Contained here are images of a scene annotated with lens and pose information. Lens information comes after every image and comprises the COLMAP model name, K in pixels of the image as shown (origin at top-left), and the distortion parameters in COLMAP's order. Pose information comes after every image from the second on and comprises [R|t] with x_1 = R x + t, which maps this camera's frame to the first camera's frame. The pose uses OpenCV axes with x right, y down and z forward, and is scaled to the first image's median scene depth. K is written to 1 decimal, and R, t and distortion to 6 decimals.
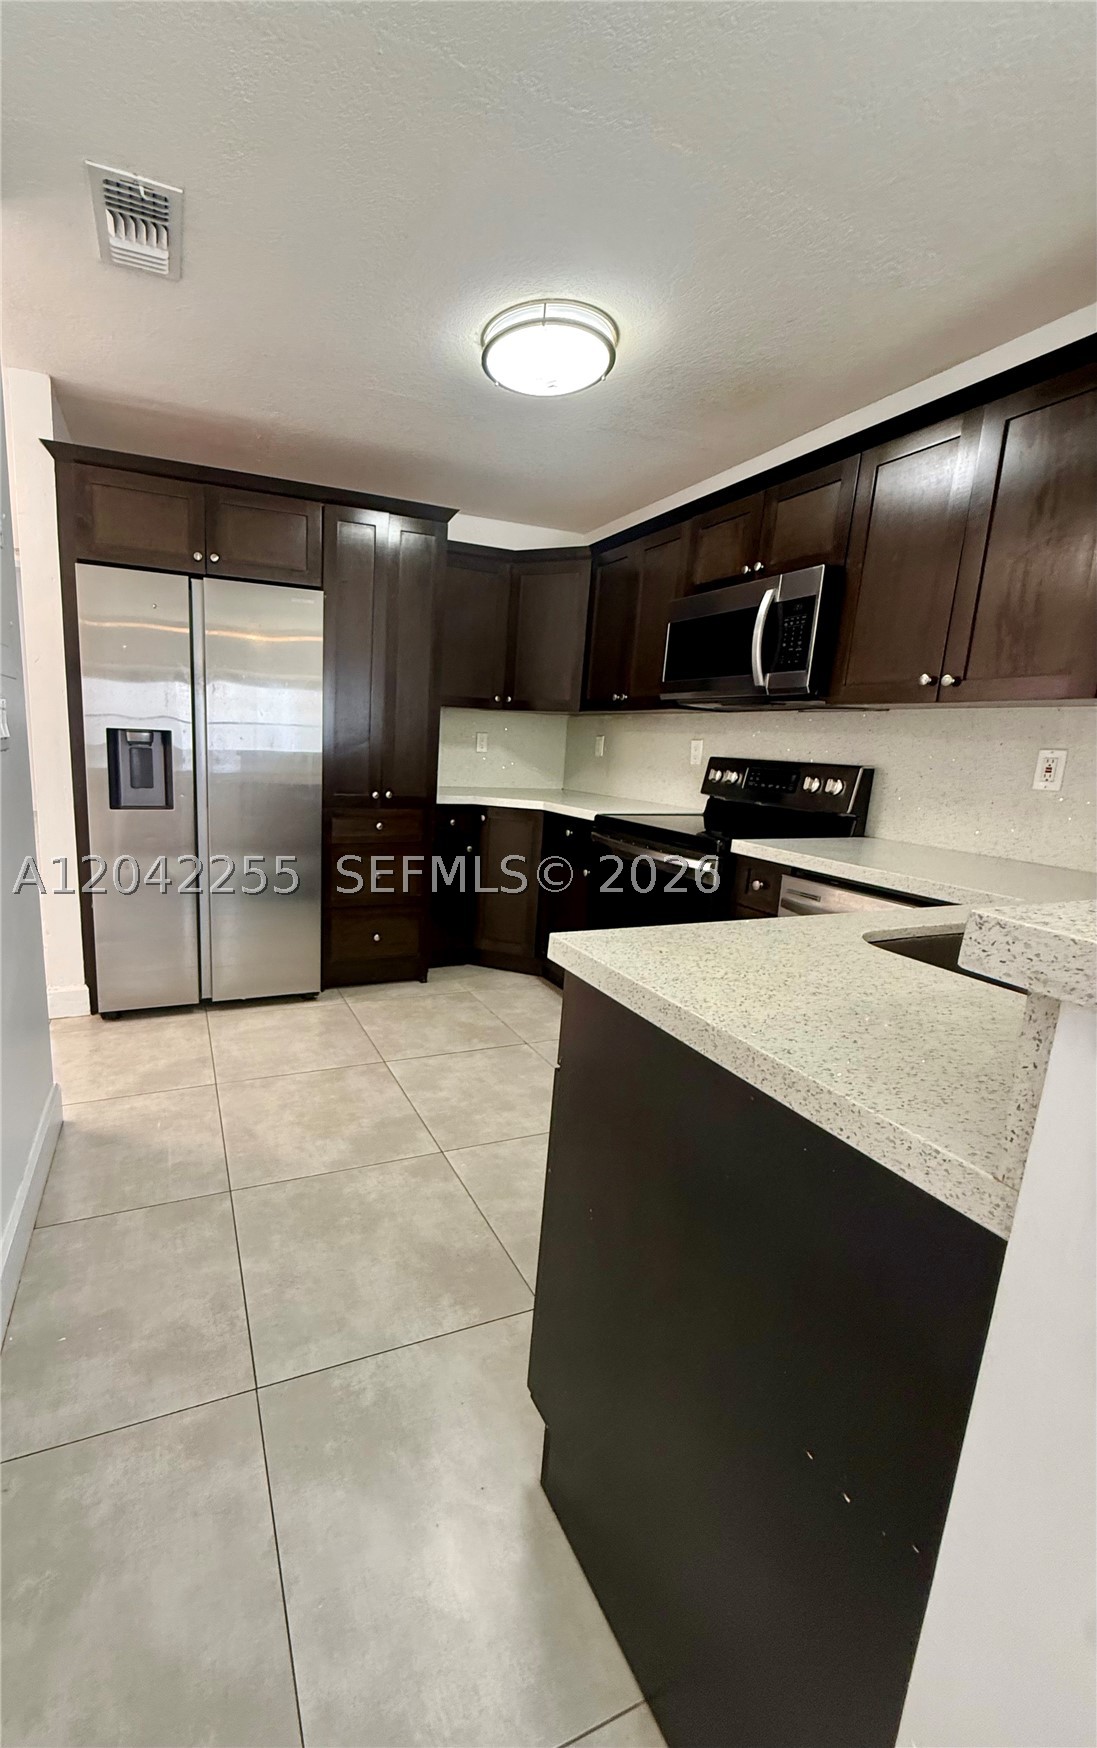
lens RADIAL K [[712.0, 0, 452.1], [0, 712.0, 866.7], [0, 0, 1]] dist [0.000041, 0.000044]
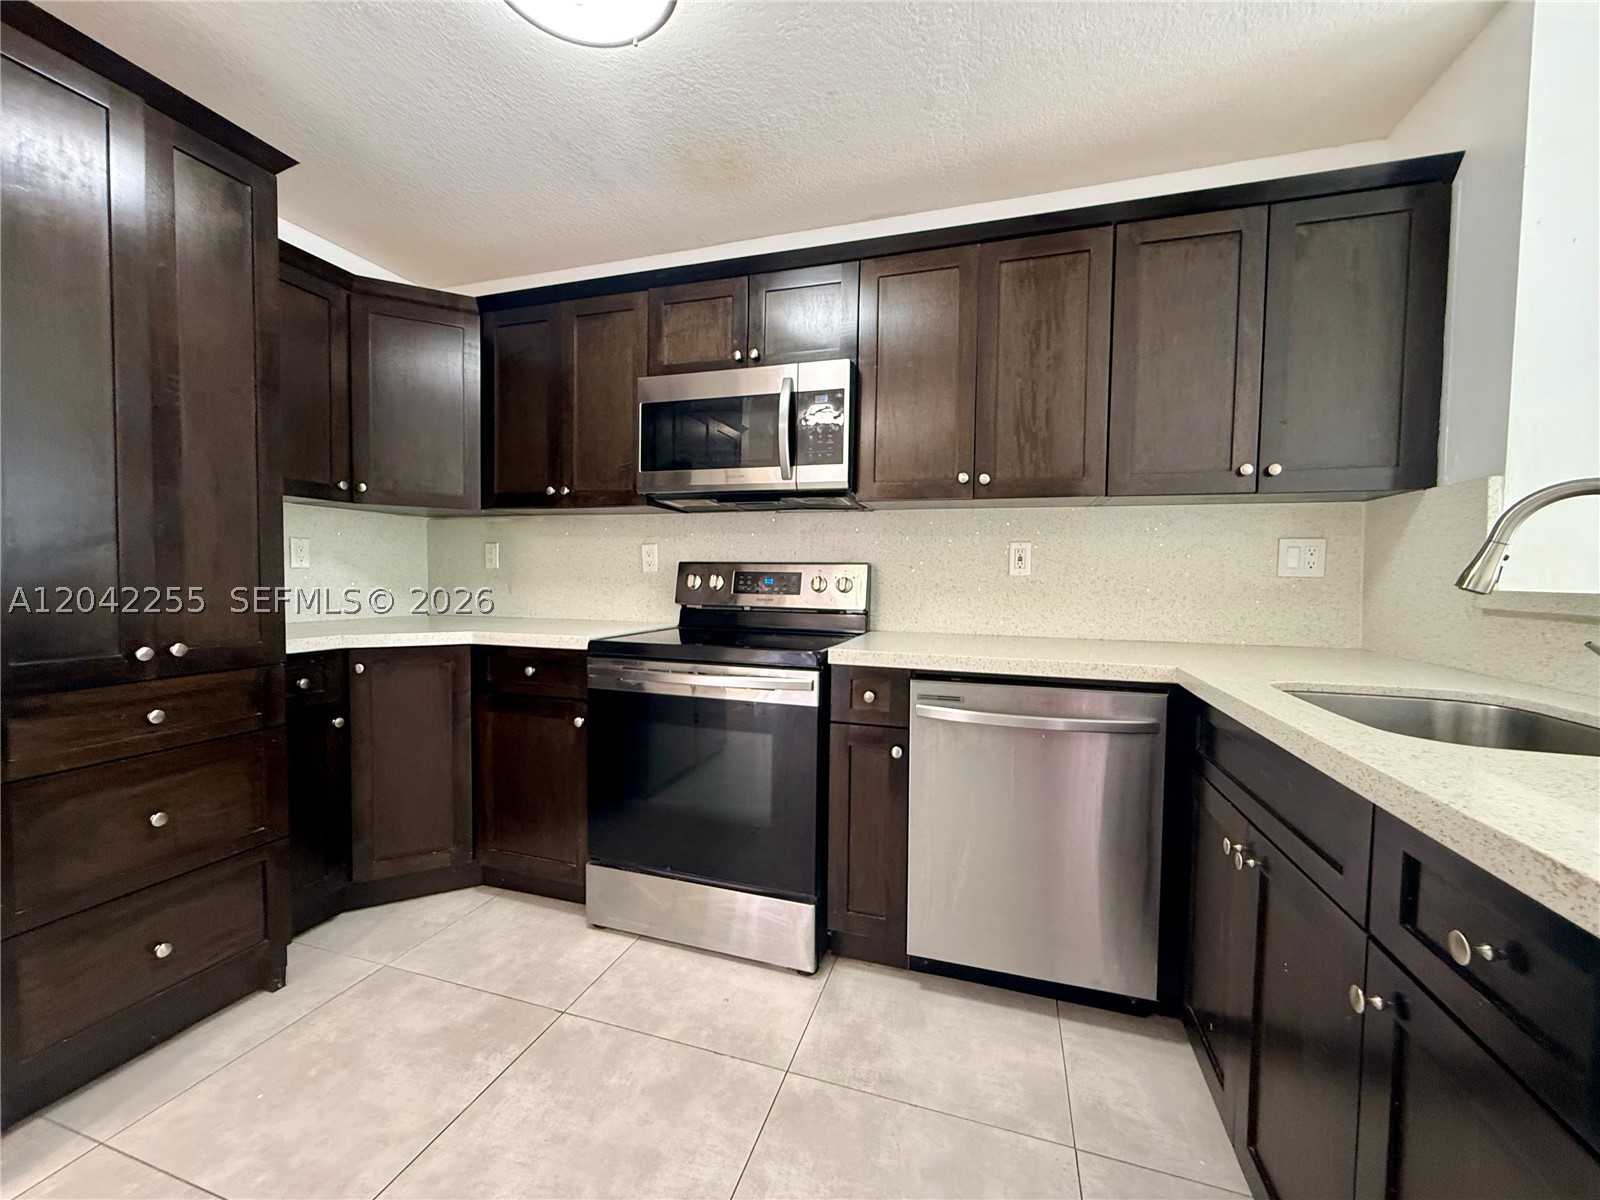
lens RADIAL K [[638.3, 0, 800.0], [0, 638.3, 600.0], [0, 0, 1]] dist [-0.000914, 0.000154]
pose [[0.631948, -0.065385, 0.772248, -0.157775], [0.154442, 0.987074, -0.042809, -0.050000], [-0.759467, 0.146320, 0.633877, 0.388039]]
